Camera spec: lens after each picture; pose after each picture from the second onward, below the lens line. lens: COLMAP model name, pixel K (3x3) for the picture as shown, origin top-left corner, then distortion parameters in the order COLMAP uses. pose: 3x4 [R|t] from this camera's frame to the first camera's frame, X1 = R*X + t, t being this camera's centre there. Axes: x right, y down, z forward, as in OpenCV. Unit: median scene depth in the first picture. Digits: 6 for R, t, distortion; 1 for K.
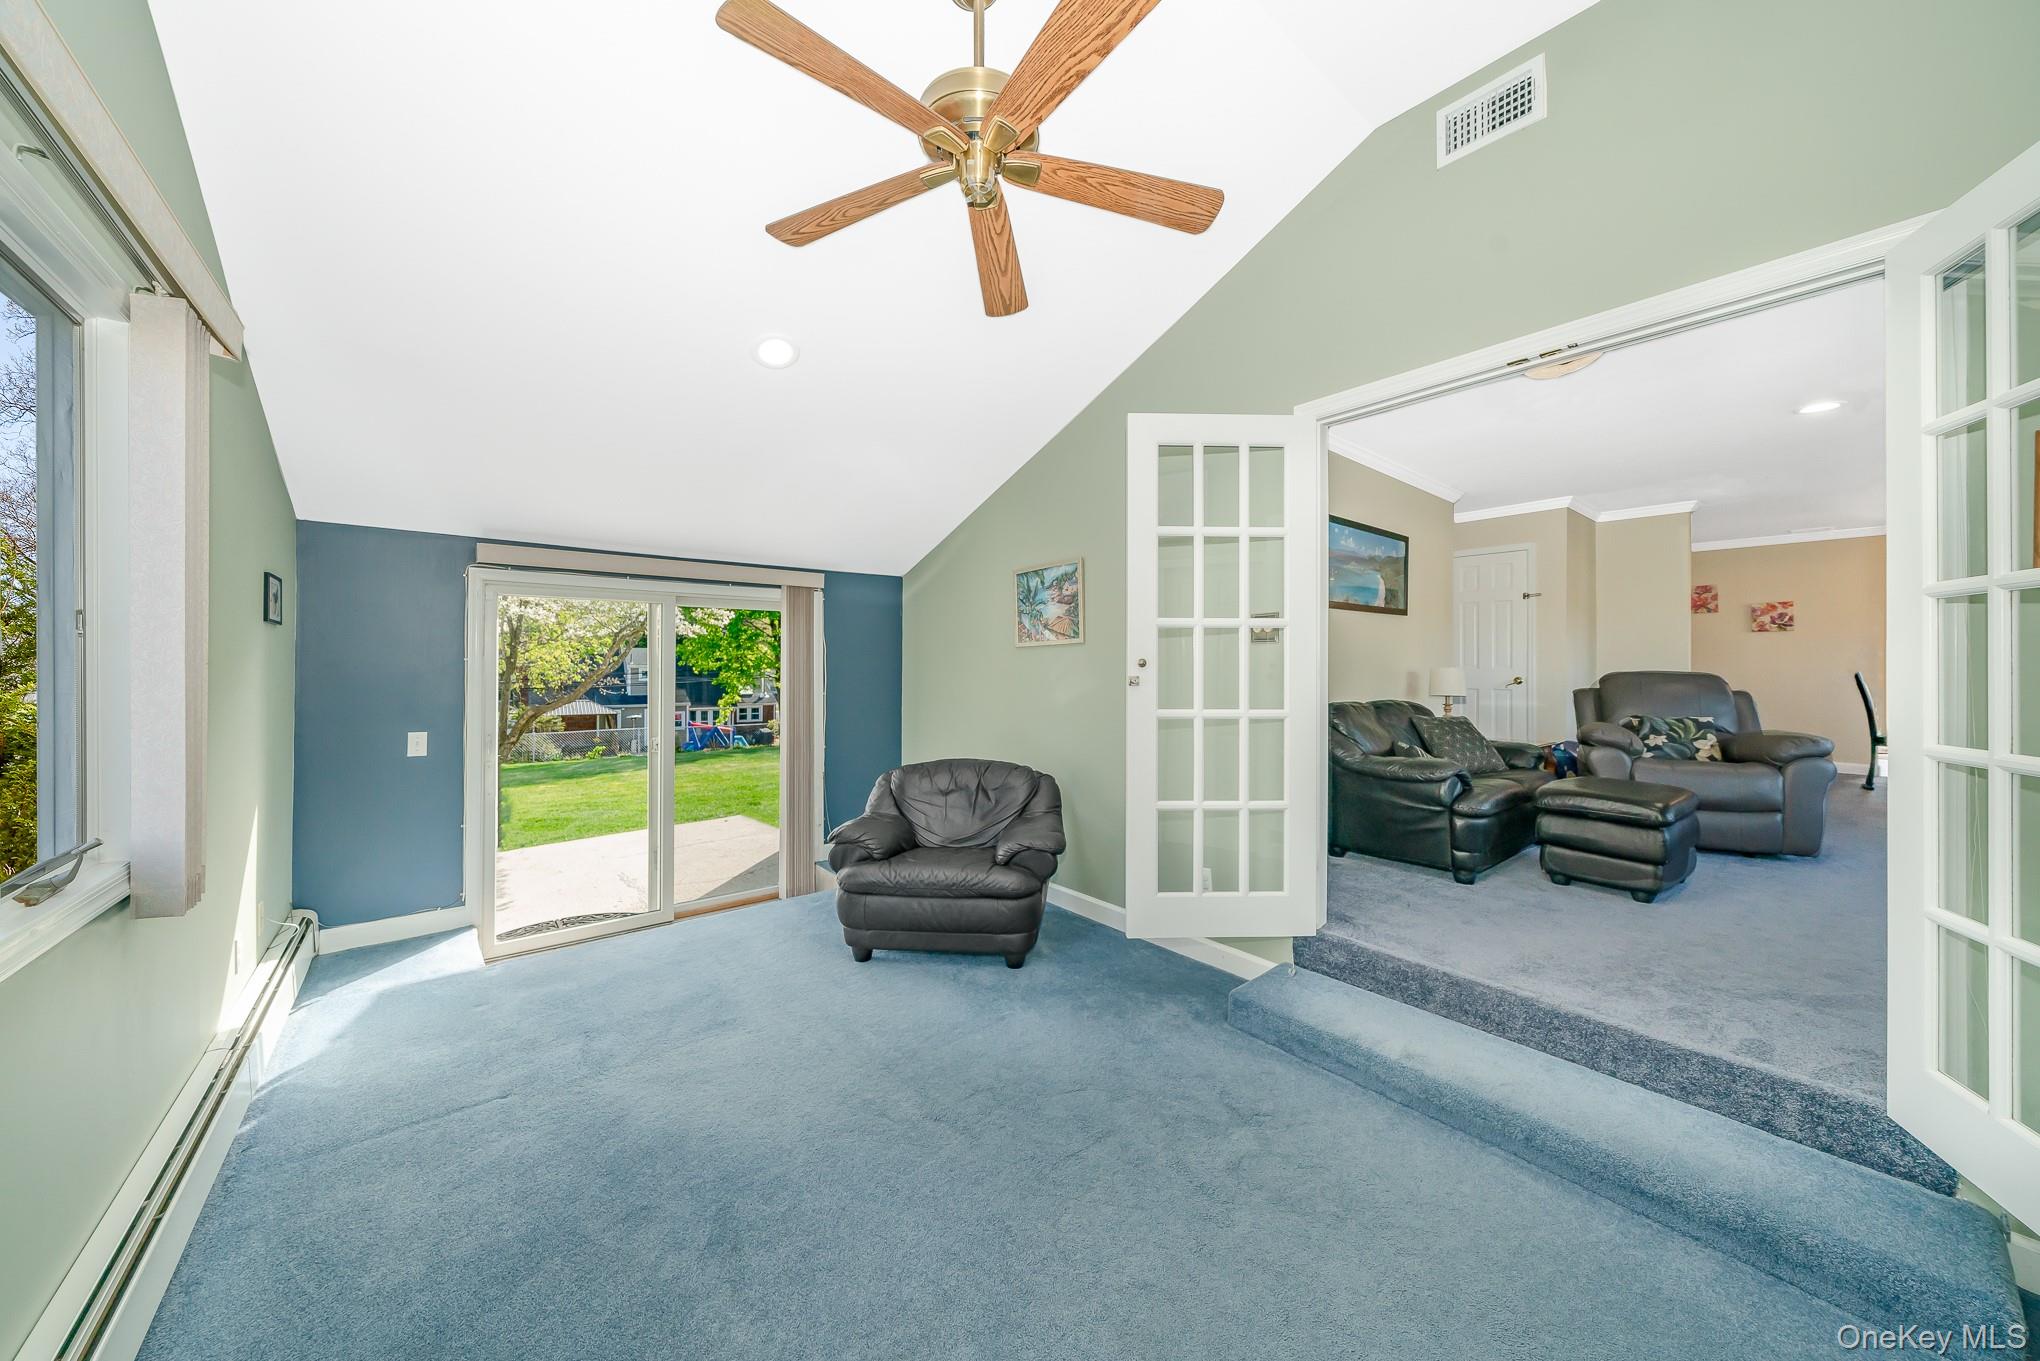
lens RADIAL K [[757.8, 0, 1010.7], [0, 757.8, 664.0], [0, 0, 1]] dist [-0.001817, -0.000369]
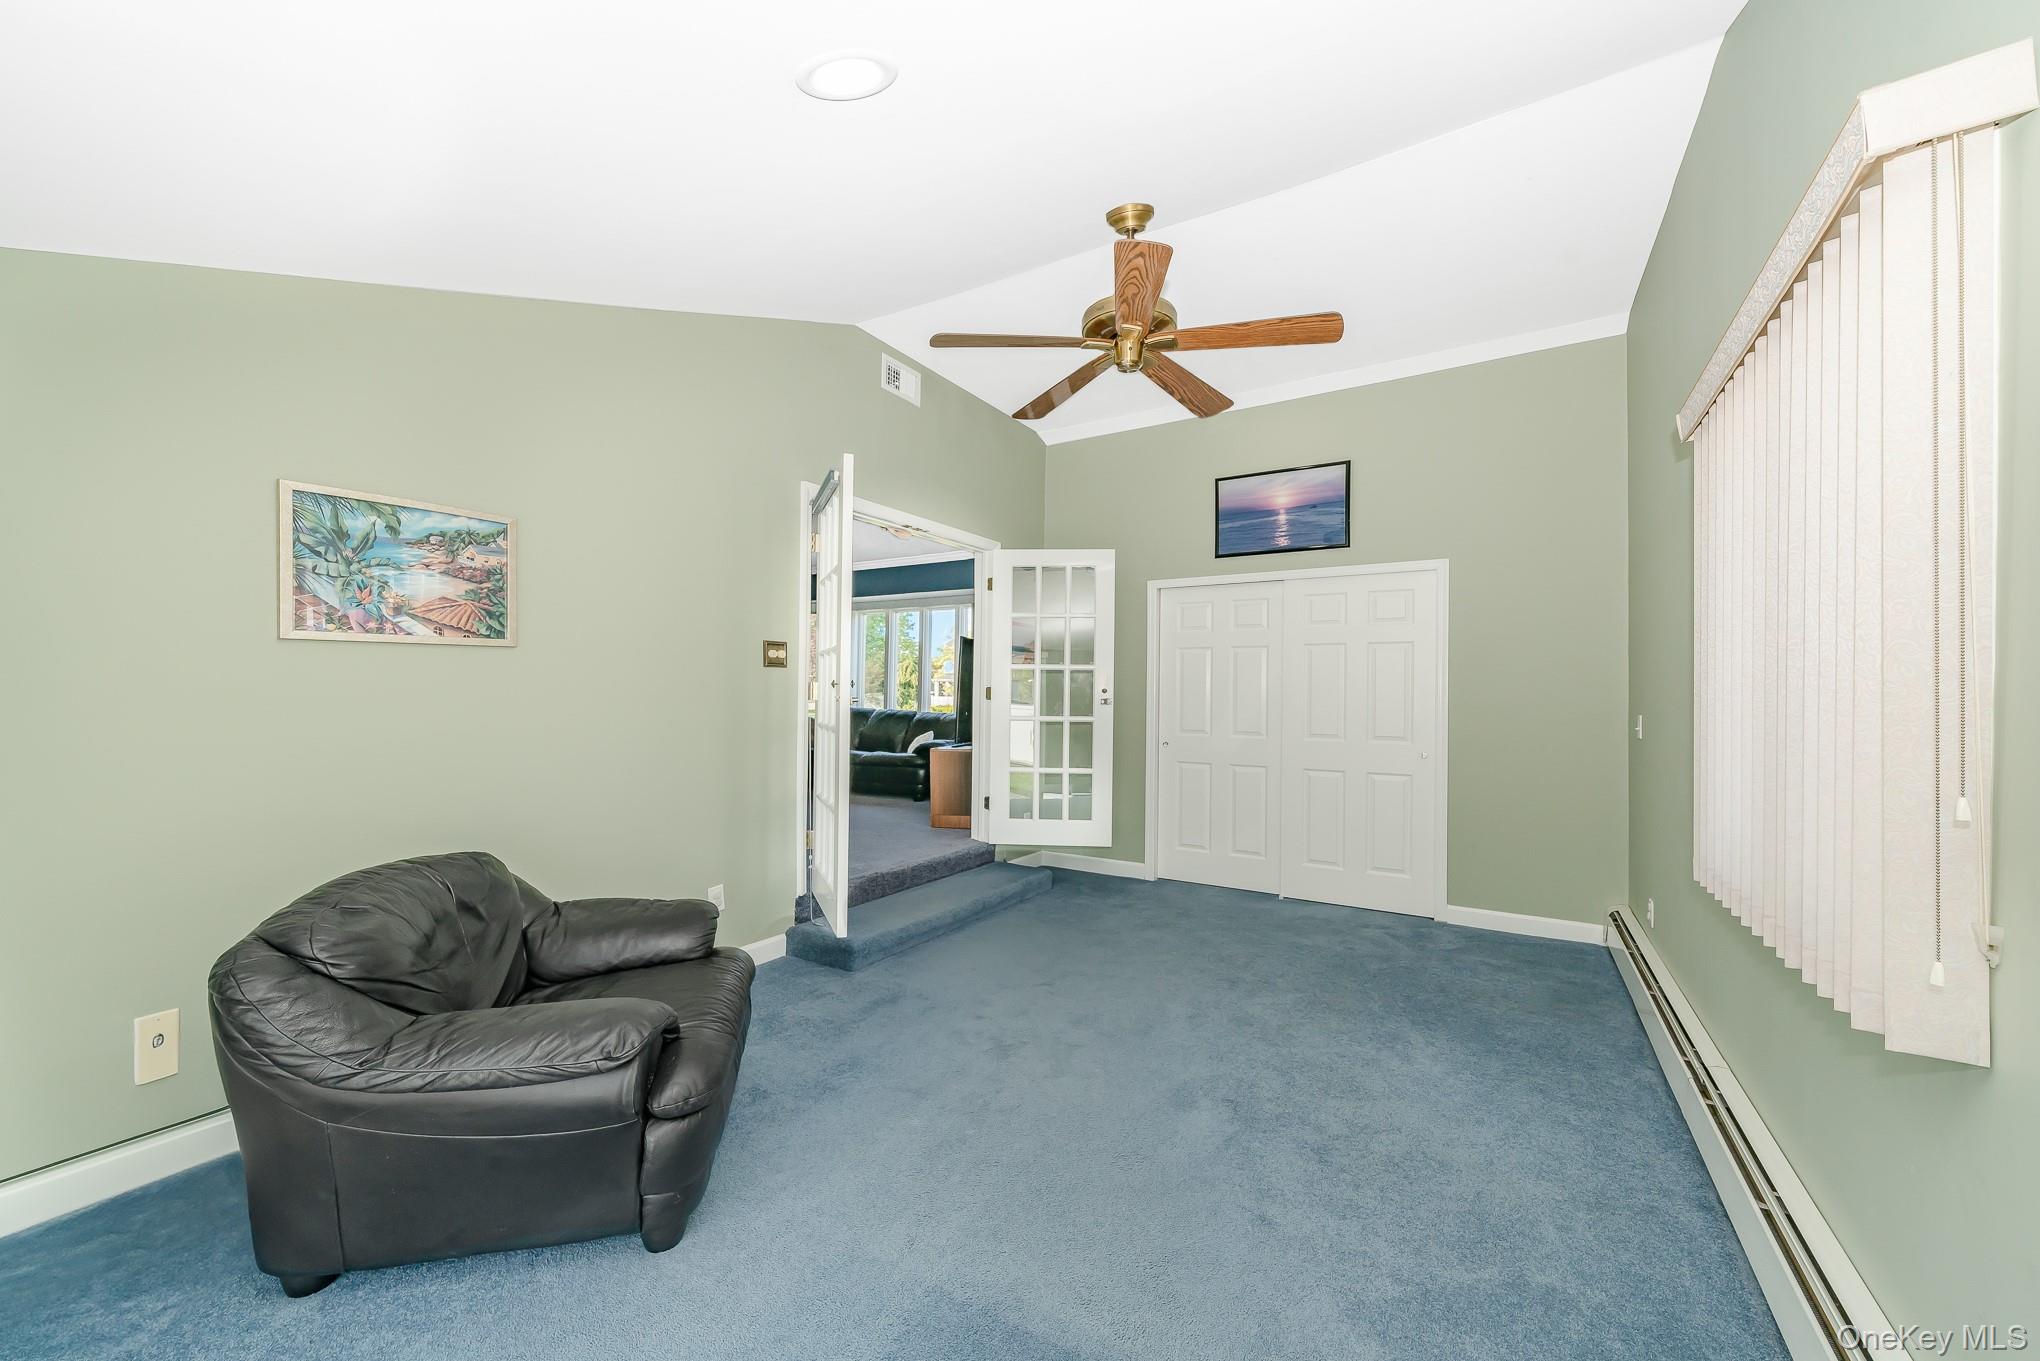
lens RADIAL K [[757.8, 0, 1010.7], [0, 757.8, 664.0], [0, 0, 1]] dist [-0.001817, -0.000369]
pose [[-0.343390, 0.028012, 0.938775, -0.655908], [-0.022327, 0.999029, -0.037977, 0.002105], [-0.938928, -0.034001, -0.342431, 0.790400]]
